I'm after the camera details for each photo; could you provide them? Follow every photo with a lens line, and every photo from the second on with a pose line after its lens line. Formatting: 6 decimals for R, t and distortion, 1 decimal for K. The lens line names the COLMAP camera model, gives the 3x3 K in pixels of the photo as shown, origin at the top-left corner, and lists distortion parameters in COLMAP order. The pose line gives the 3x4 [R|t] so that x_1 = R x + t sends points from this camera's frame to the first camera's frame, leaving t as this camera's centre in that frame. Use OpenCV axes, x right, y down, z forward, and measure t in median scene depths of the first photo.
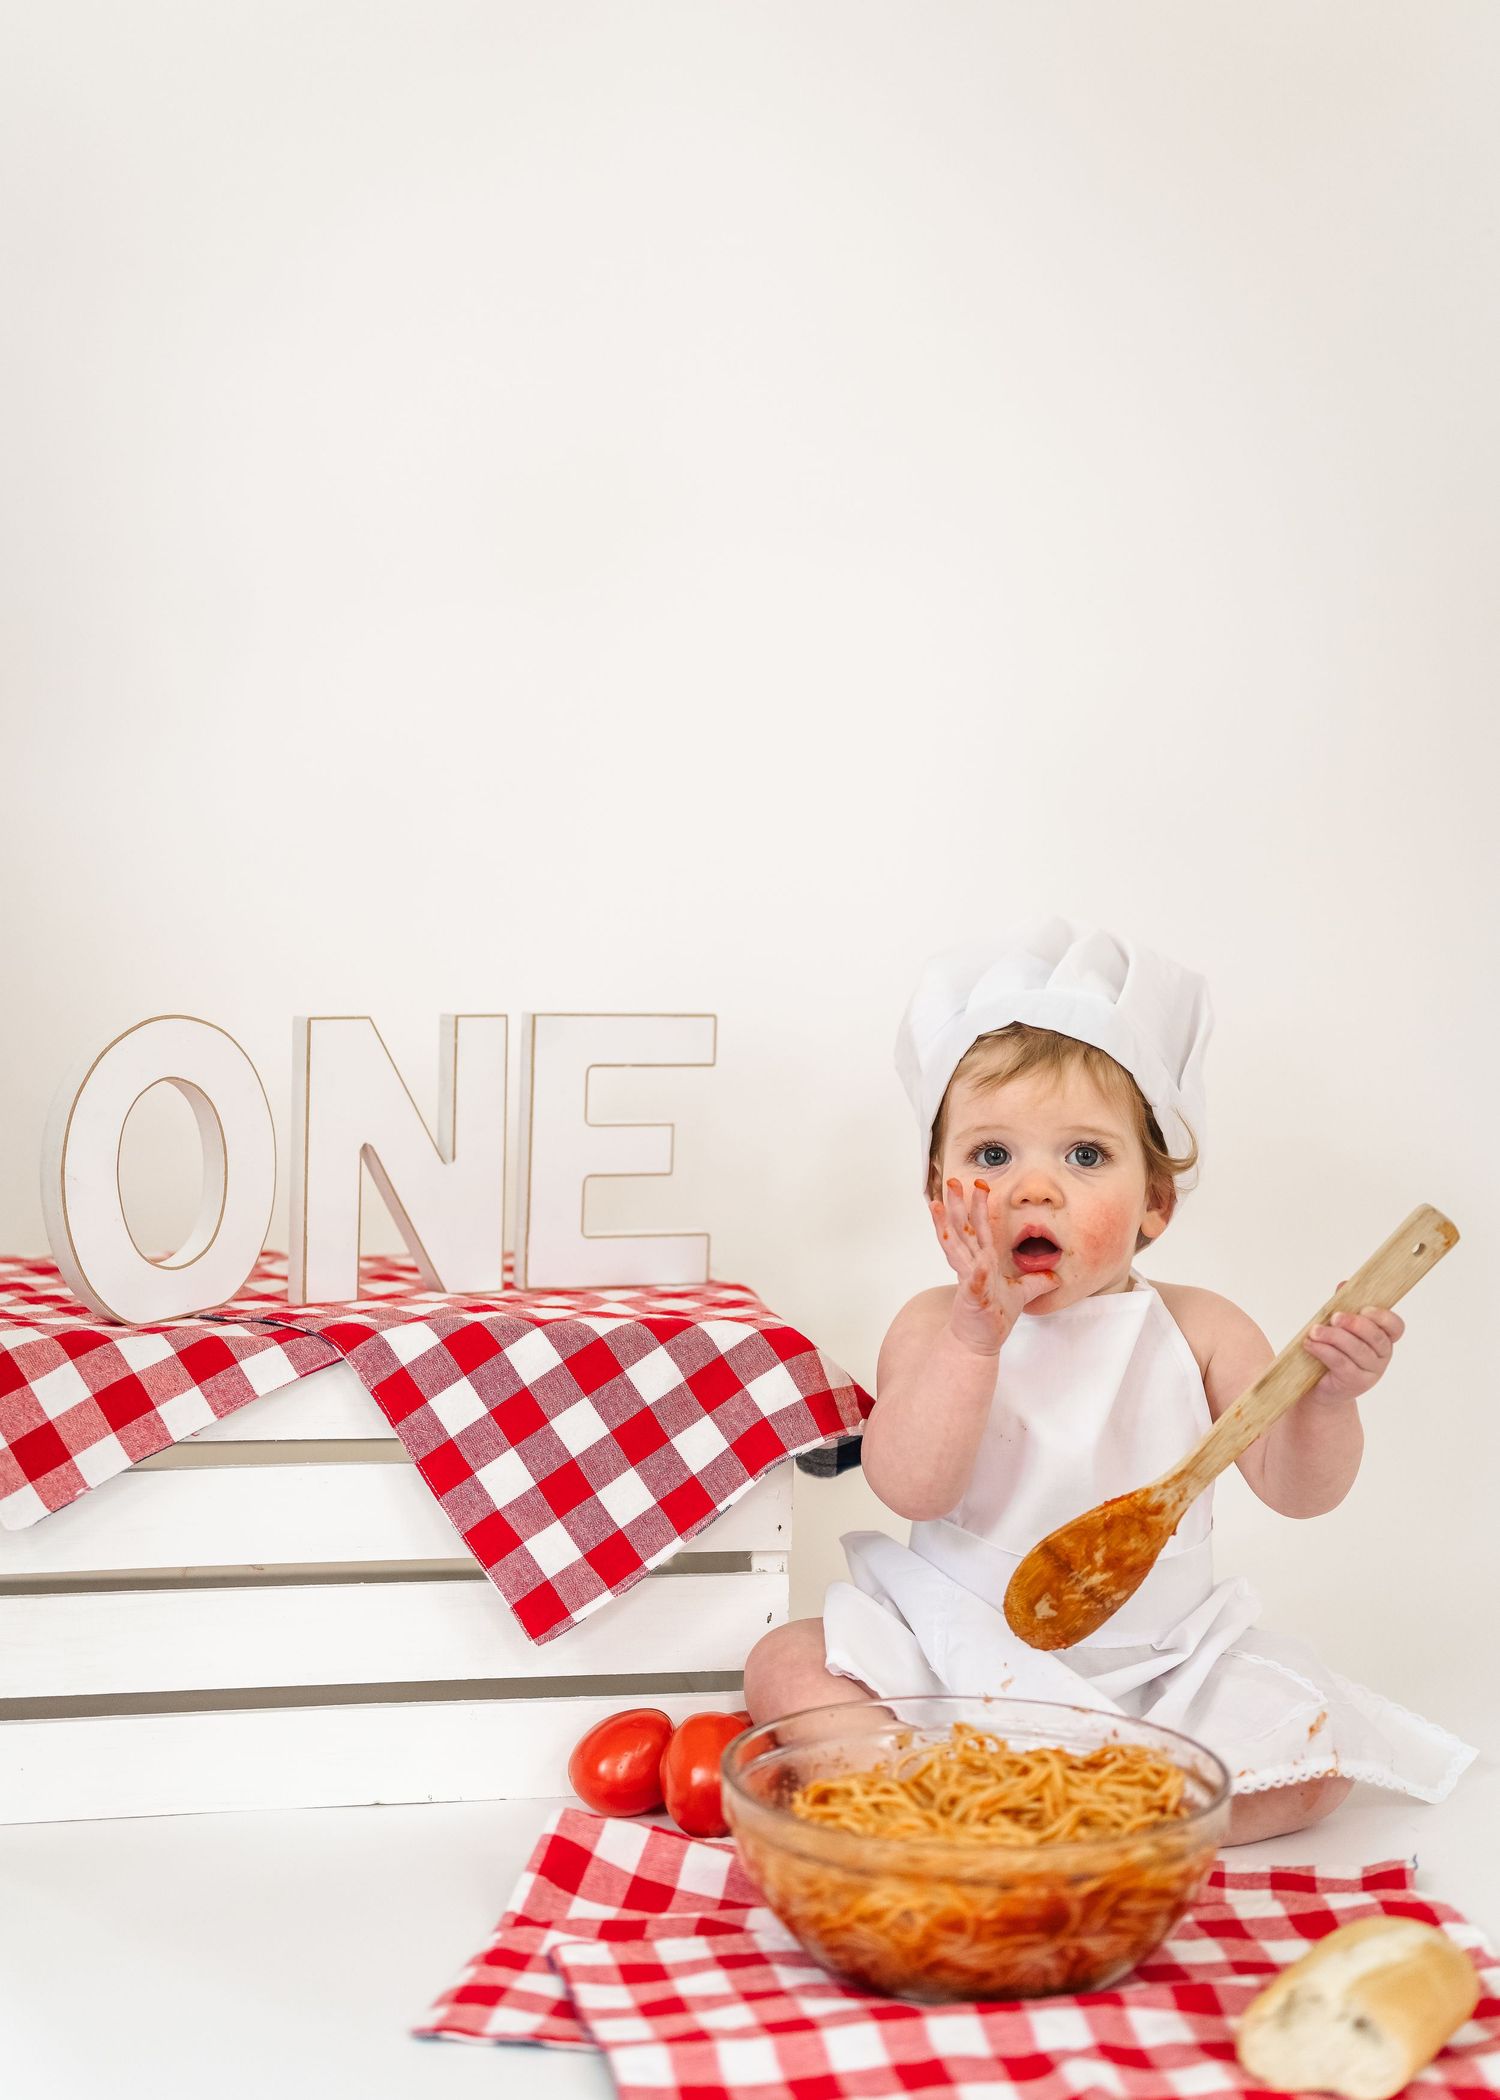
lens RADIAL K [[3298.8, 0, 751.8], [0, 3298.8, 952.0], [0, 0, 1]] dist [0.118236, -0.066460]
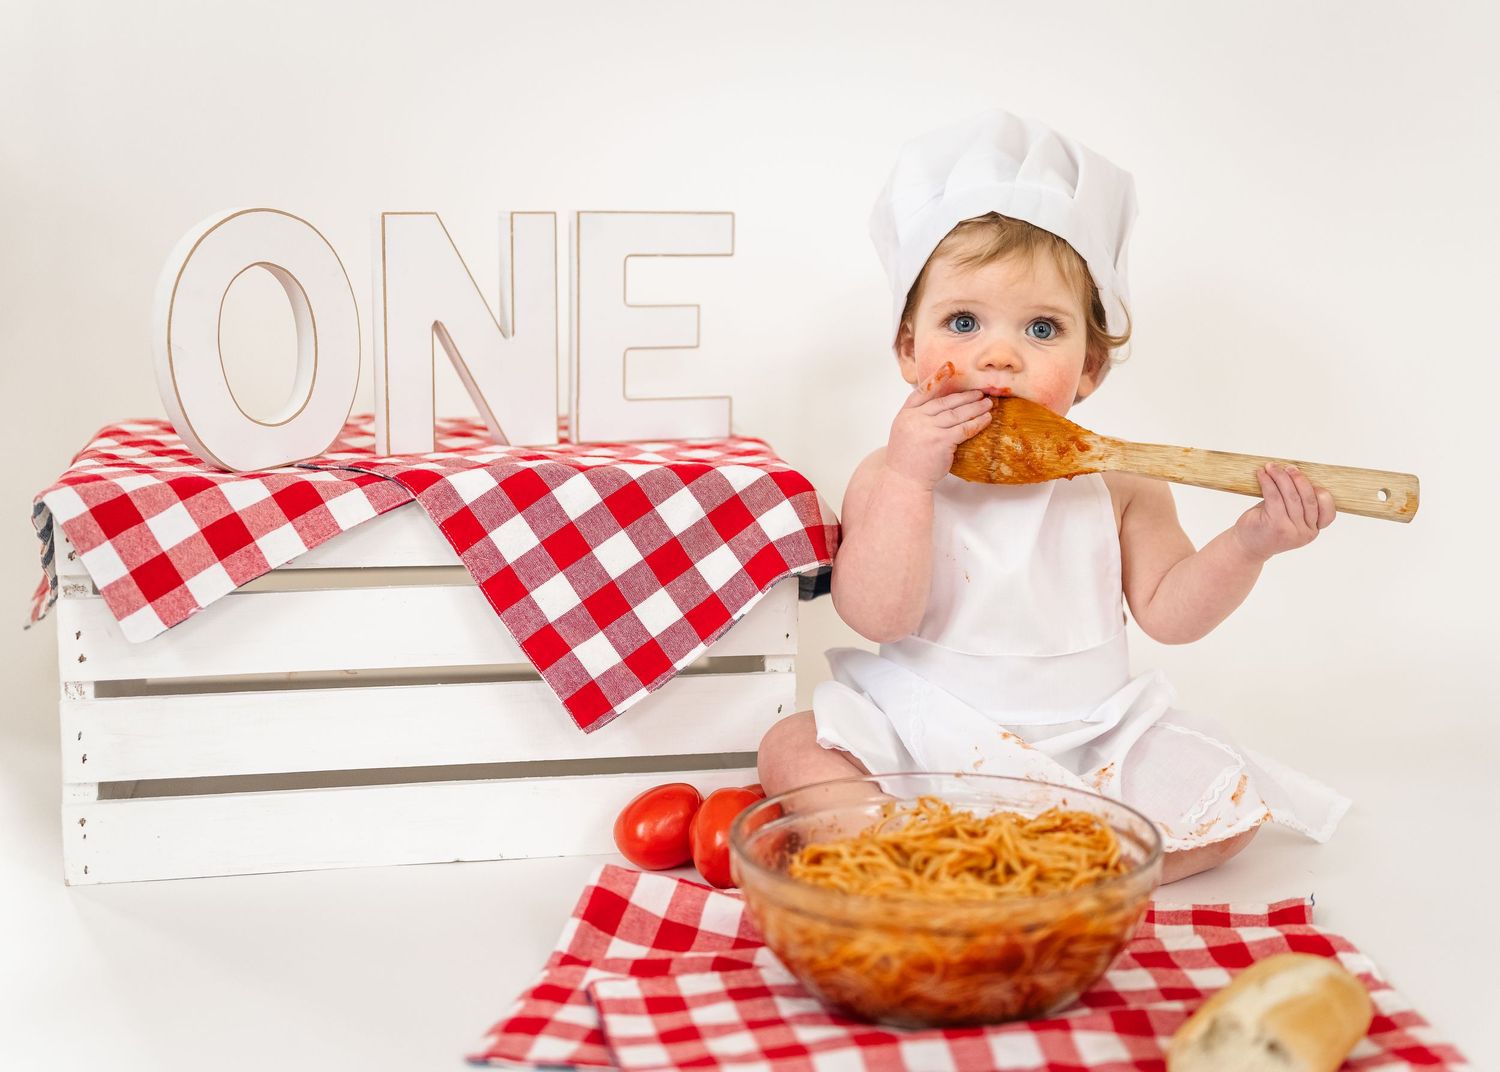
lens RADIAL K [[2356.3, 0, 815.9], [0, 2356.3, 542.0], [0, 0, 1]] dist [0.118236, -0.066460]
pose [[0.999943, -0.010388, 0.002498, 0.018766], [0.009964, 0.991057, 0.133068, 0.028807], [-0.003858, -0.133036, 0.991104, 0.170444]]
